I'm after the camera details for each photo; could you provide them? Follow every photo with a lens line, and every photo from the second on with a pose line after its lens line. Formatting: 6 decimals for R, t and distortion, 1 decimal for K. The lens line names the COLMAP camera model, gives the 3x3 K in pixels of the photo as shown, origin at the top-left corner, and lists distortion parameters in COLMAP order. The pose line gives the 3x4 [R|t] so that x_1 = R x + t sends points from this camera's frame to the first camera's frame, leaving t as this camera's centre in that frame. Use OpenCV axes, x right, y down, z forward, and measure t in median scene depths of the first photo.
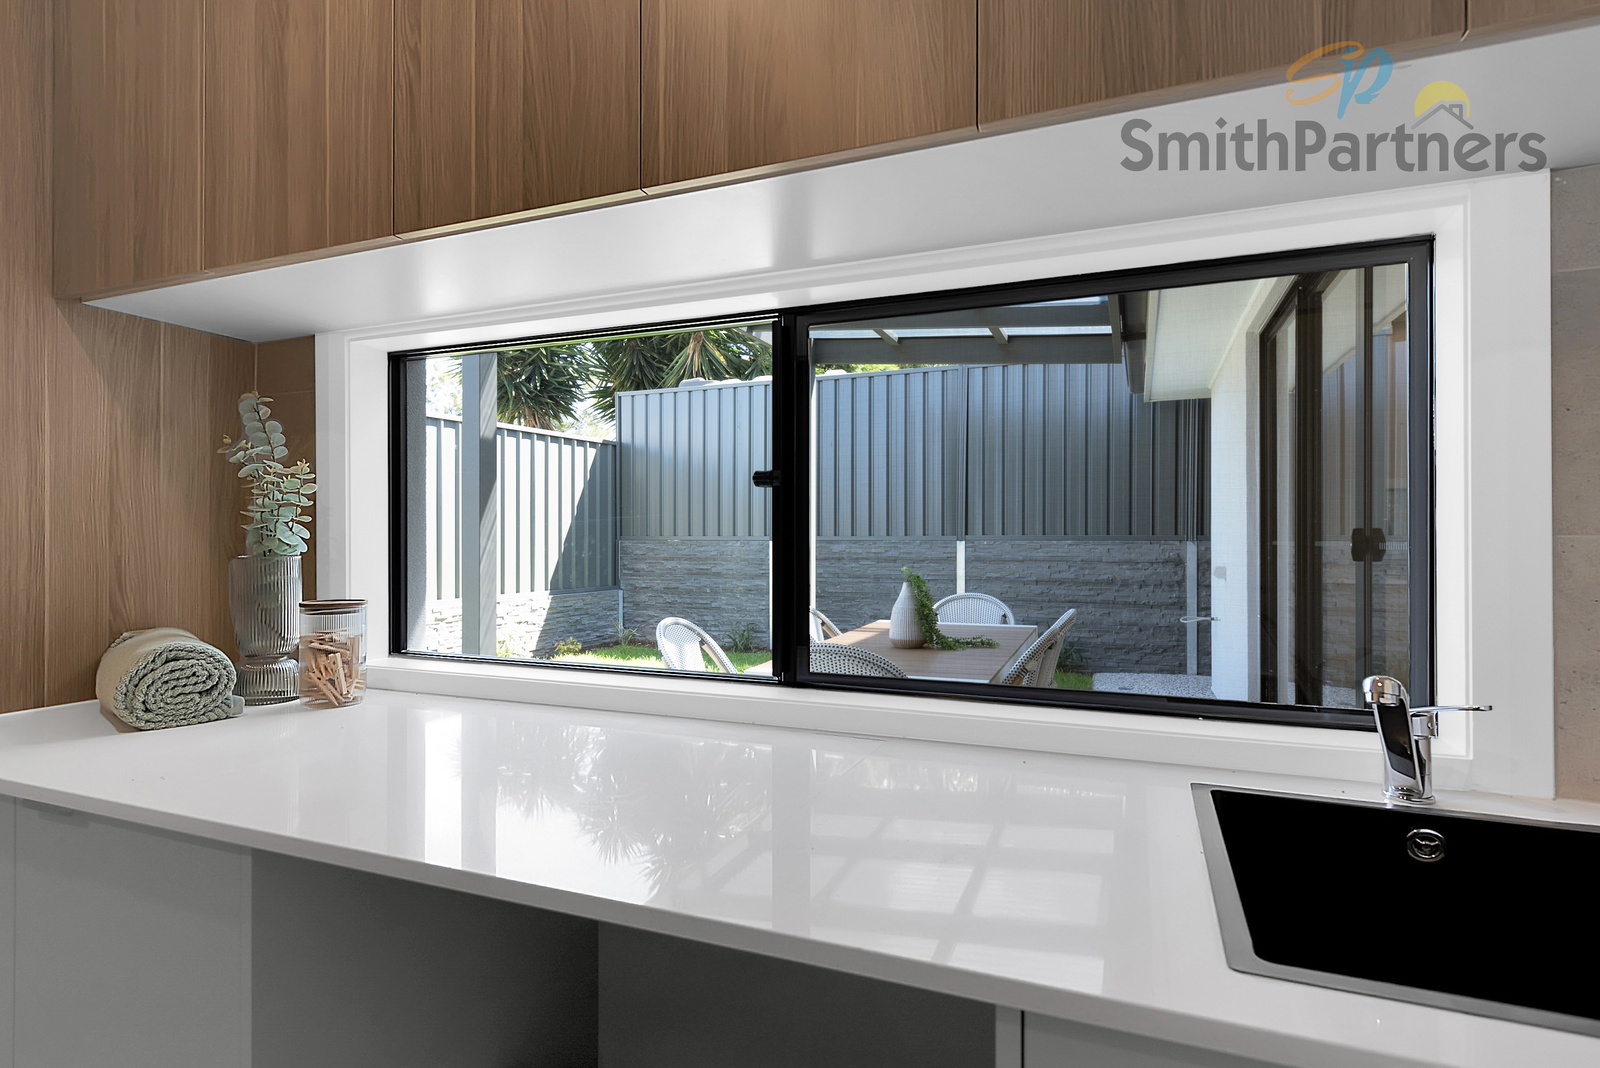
lens RADIAL K [[753.2, 0, 770.0], [0, 753.2, 536.9], [0, 0, 1]] dist [0.014898, 0.000117]
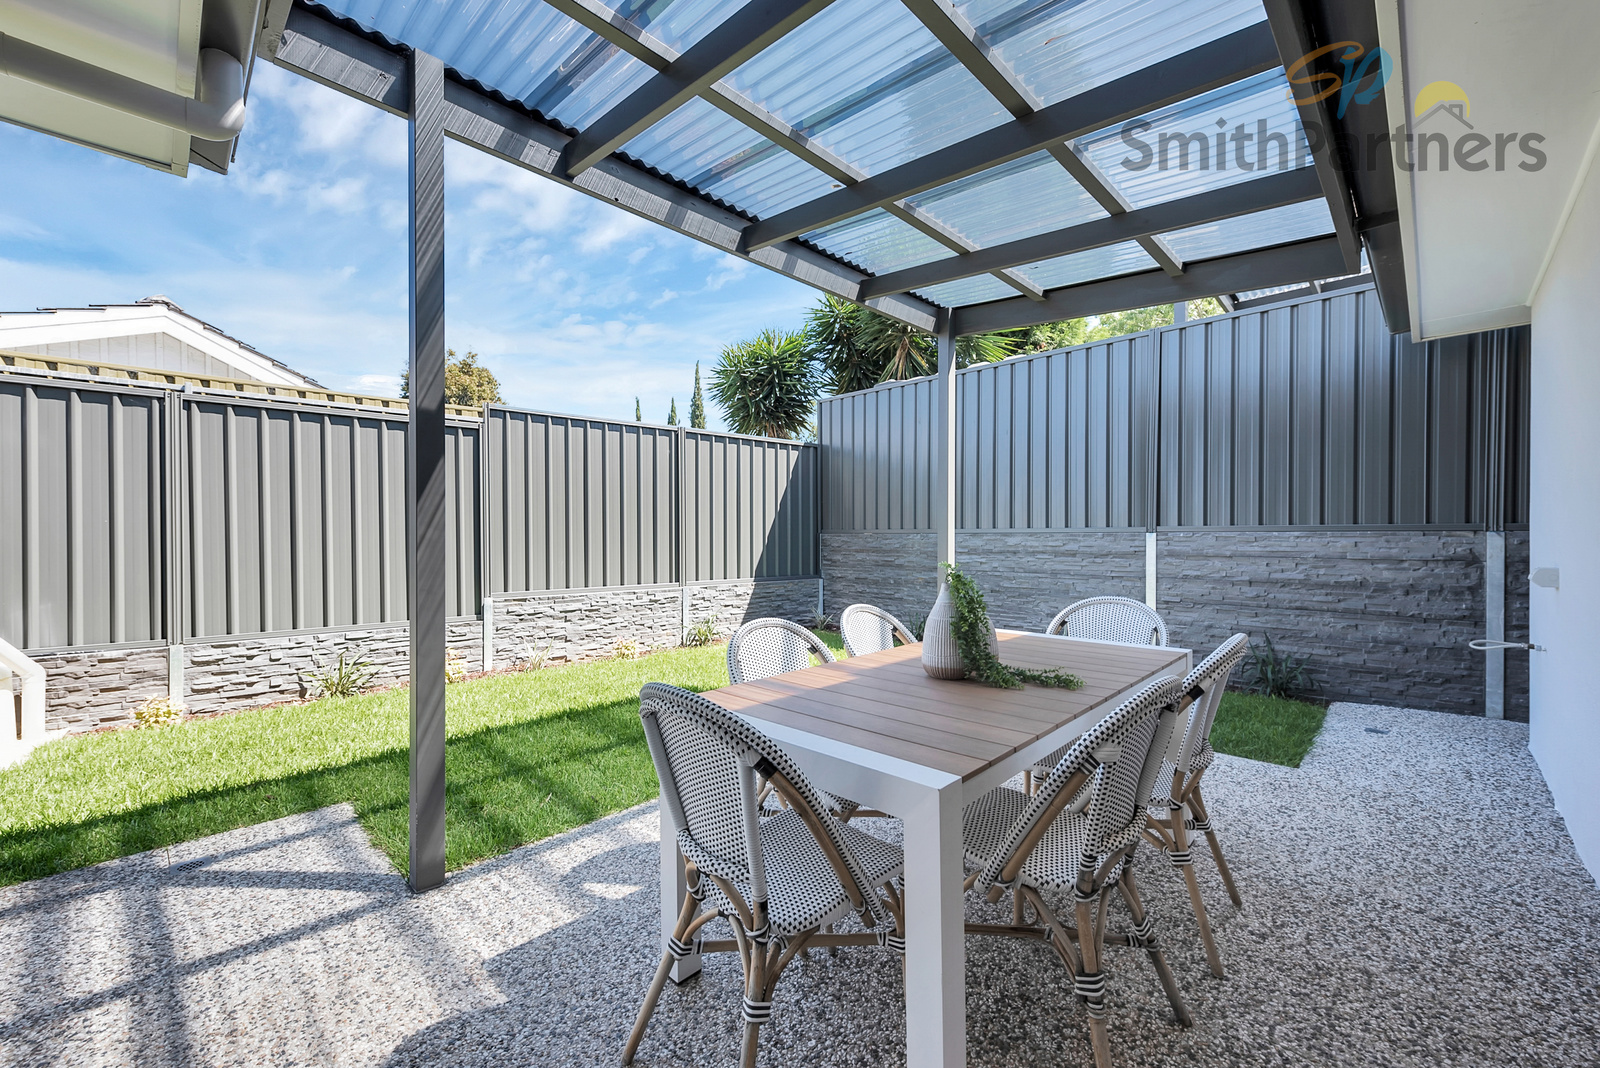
lens RADIAL K [[632.9, 0, 796.8], [0, 632.9, 537.1], [0, 0, 1]] dist [0.003513, -0.000206]
pose [[0.945173, 0.002715, -0.326559, 0.110370], [-0.000909, 0.999983, 0.005684, 0.006819], [0.326569, -0.005076, 0.945160, 0.185305]]
